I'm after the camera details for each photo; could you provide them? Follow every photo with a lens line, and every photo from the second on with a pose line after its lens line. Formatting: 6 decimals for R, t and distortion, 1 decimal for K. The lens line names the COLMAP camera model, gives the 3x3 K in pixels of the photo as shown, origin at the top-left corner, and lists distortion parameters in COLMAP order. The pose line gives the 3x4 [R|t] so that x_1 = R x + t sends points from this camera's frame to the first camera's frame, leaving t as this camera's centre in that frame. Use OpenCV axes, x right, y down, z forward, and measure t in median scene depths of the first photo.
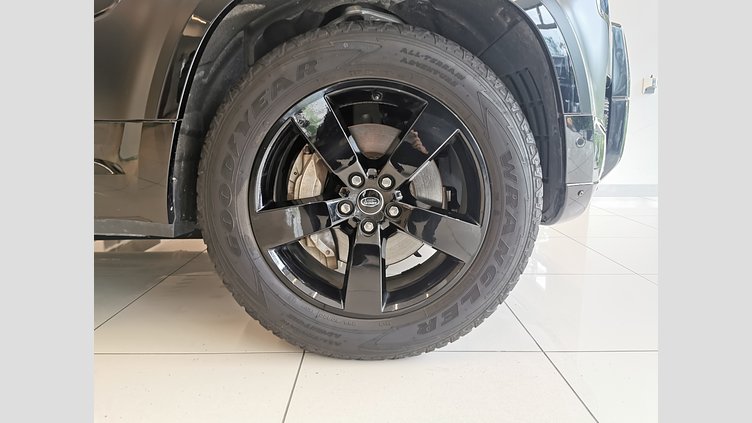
lens RADIAL K [[450.6, 0, 376.0], [0, 450.6, 211.5], [0, 0, 1]] dist [0.000787, -0.000764]
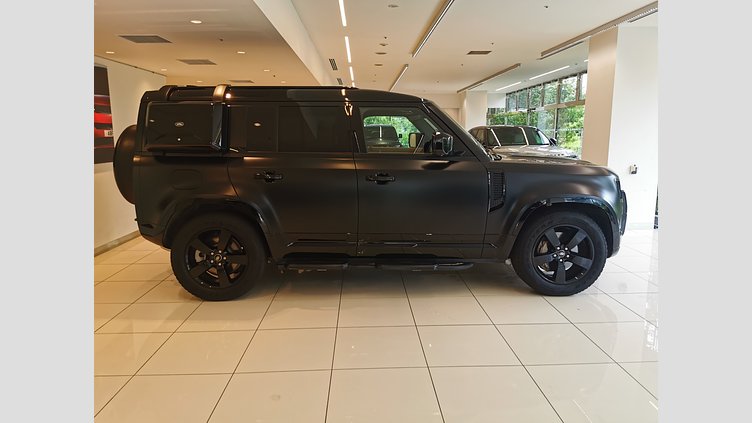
lens RADIAL K [[450.6, 0, 376.0], [0, 450.6, 211.5], [0, 0, 1]] dist [0.000787, -0.000764]
pose [[0.999570, -0.011430, 0.026990, -1.684315], [0.011092, 0.999859, 0.012642, -0.446291], [-0.027131, -0.012337, 0.999556, -2.753257]]
